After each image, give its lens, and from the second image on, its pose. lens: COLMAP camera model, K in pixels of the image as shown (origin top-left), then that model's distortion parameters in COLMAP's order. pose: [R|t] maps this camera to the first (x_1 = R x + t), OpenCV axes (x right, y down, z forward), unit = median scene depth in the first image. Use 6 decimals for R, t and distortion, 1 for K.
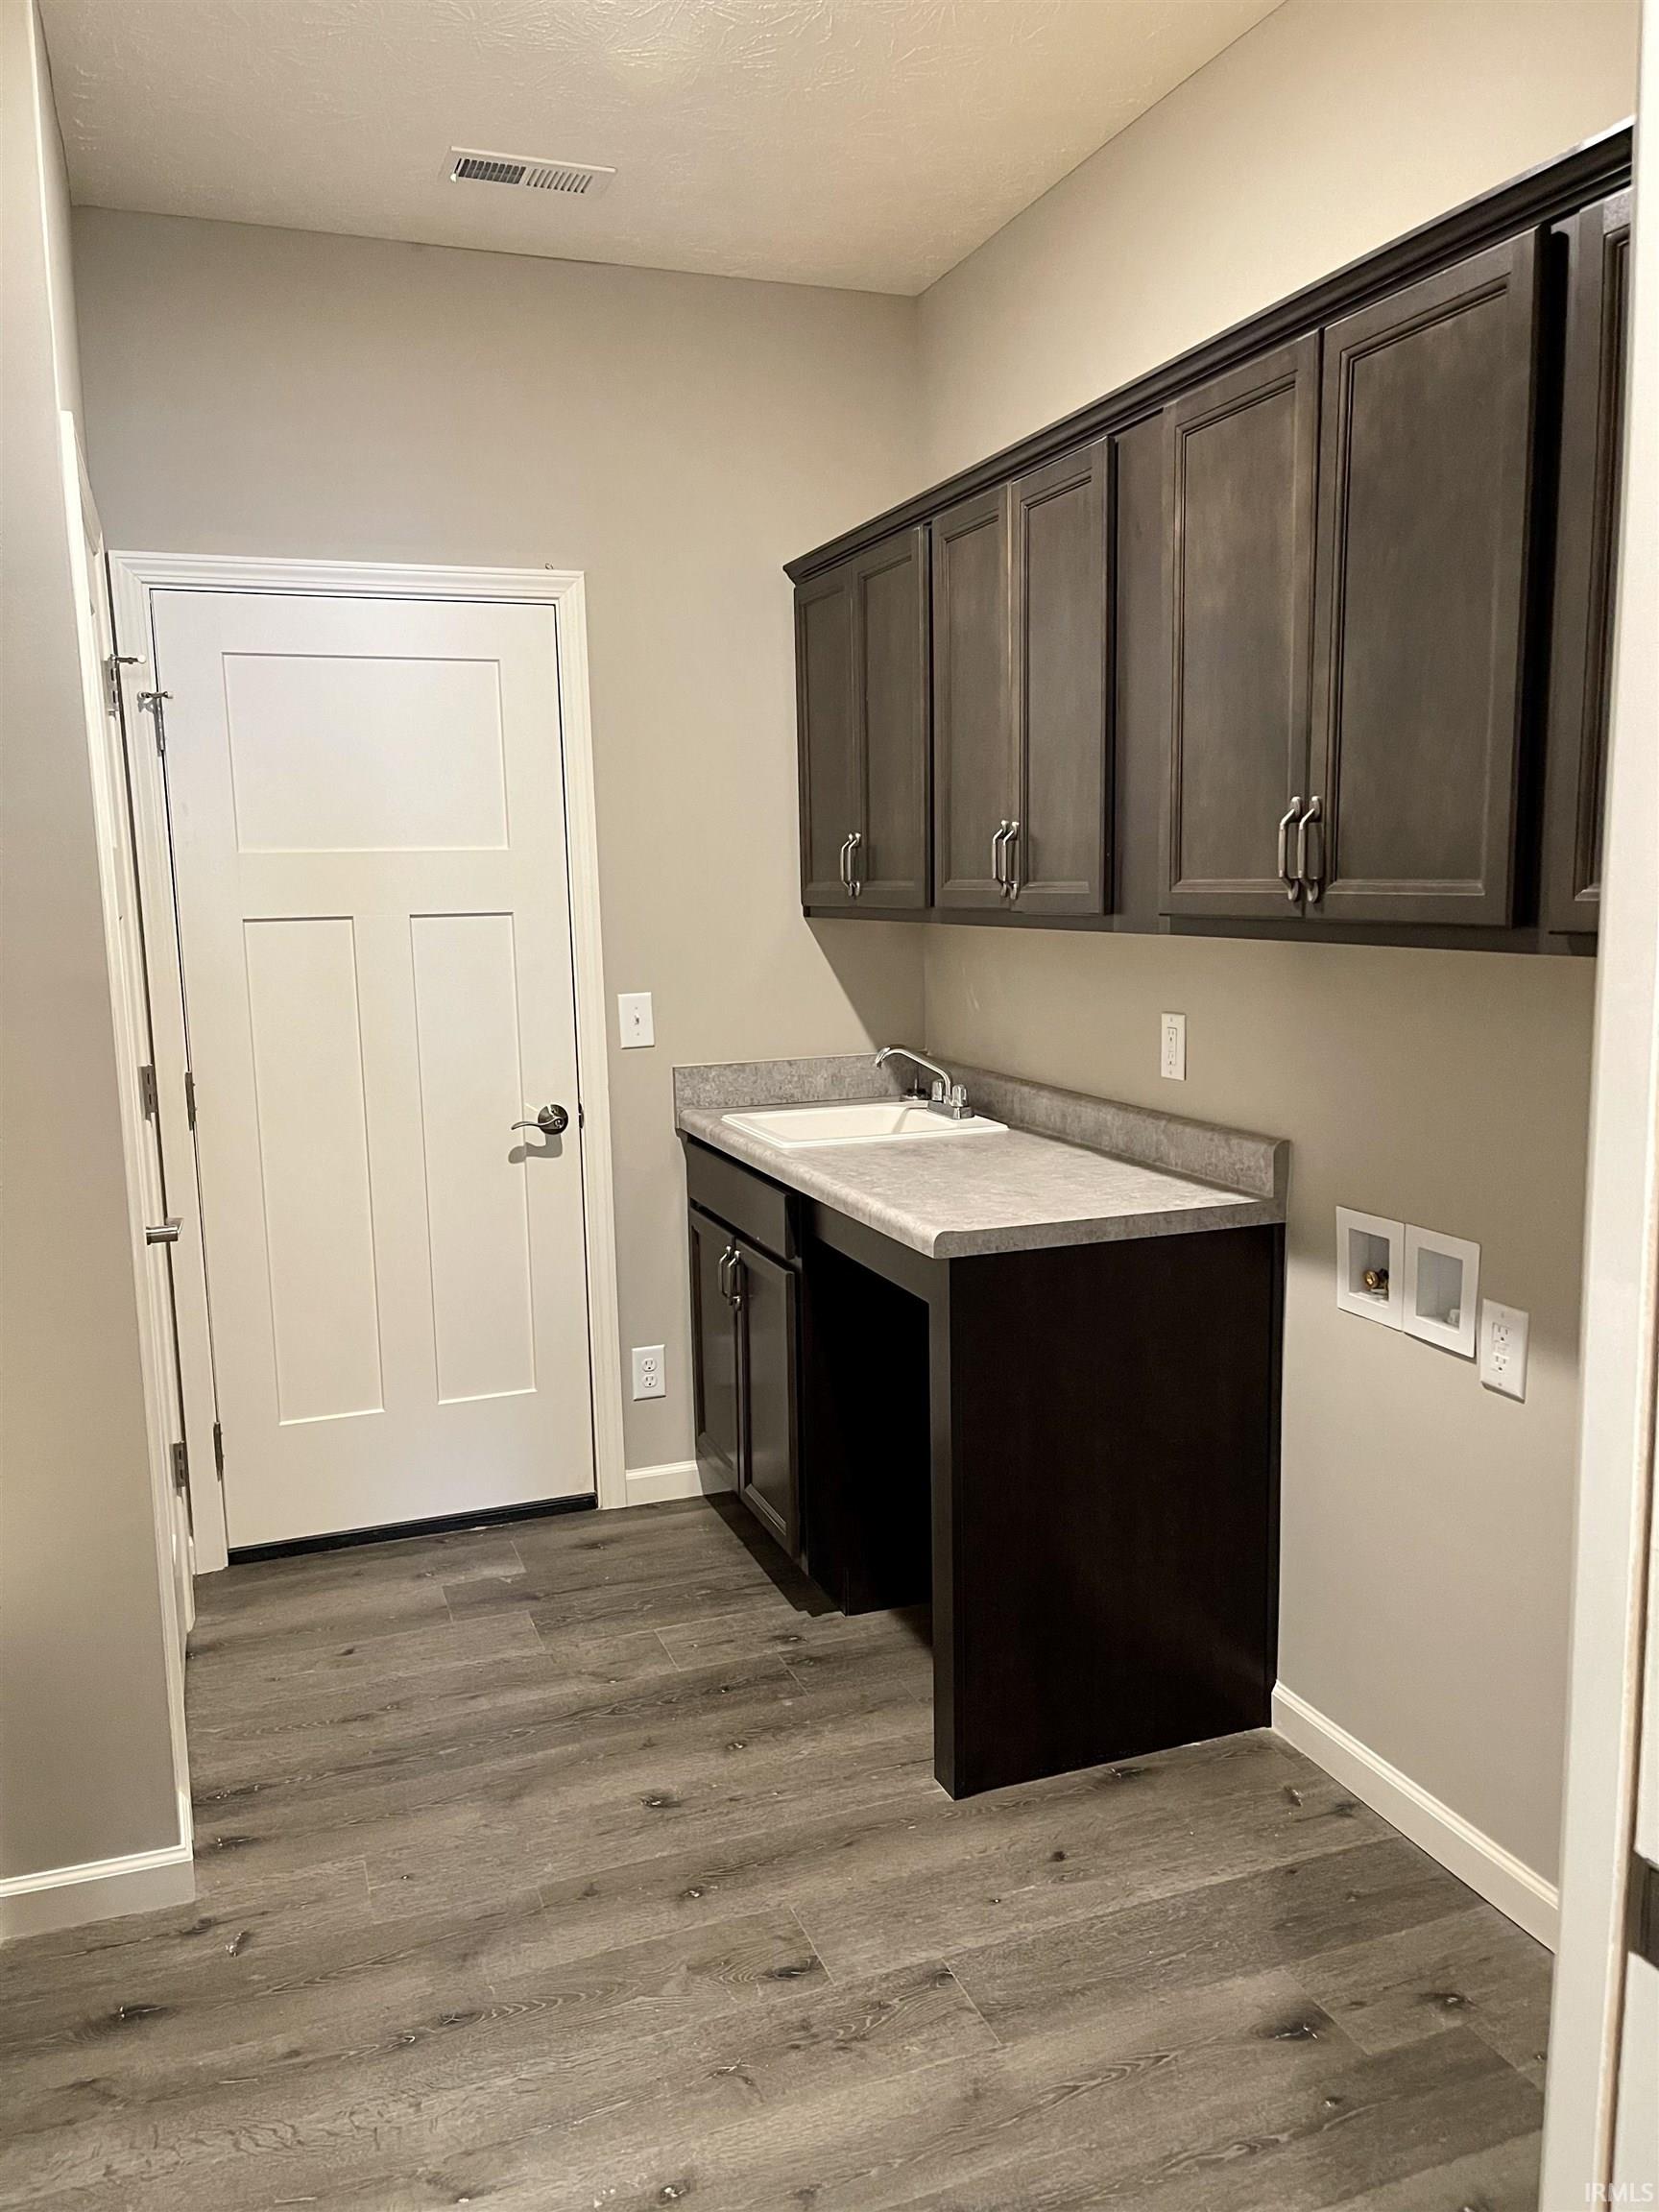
lens RADIAL K [[1659.4, 0, 838.2], [0, 1659.4, 1101.5], [0, 0, 1]] dist [0.064605, -0.059926]
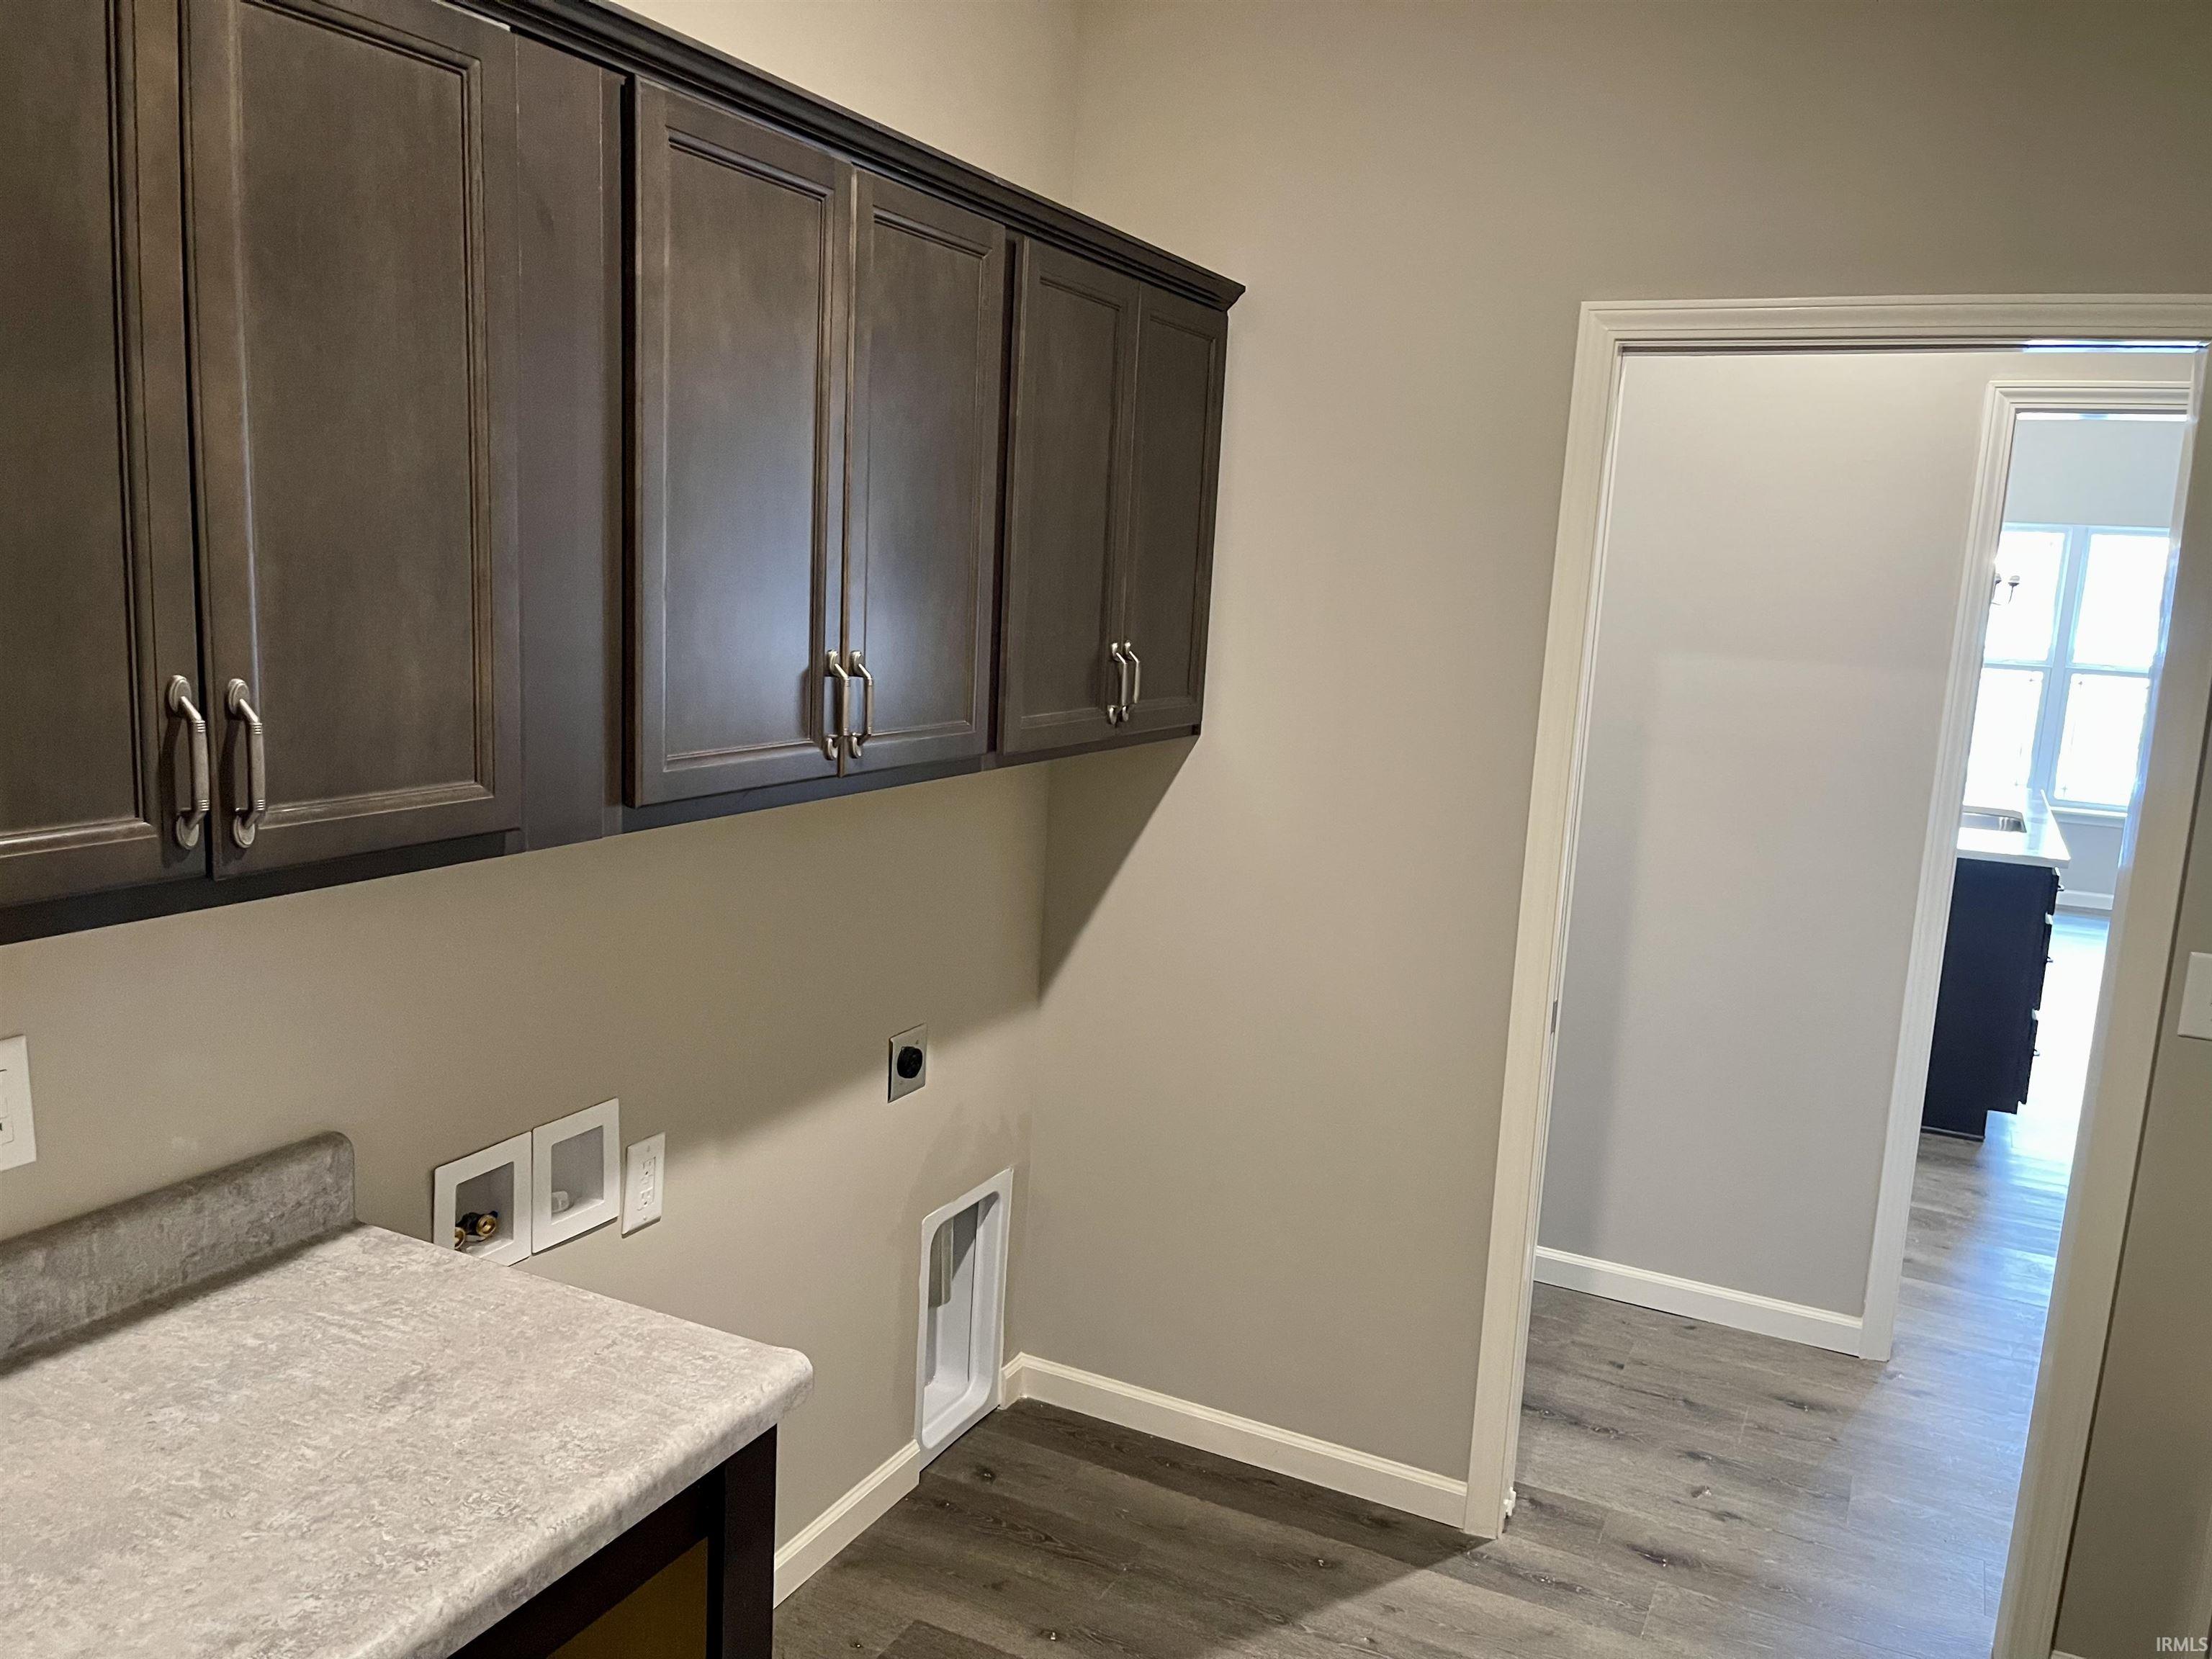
lens RADIAL K [[1659.4, 0, 1104.9], [0, 1659.4, 832.3], [0, 0, 1]] dist [0.064605, -0.059926]
pose [[-0.678938, -0.127101, 0.723110, -0.136074], [0.069068, 0.969477, 0.235253, -0.076223], [-0.730940, 0.209666, -0.649436, 0.395026]]
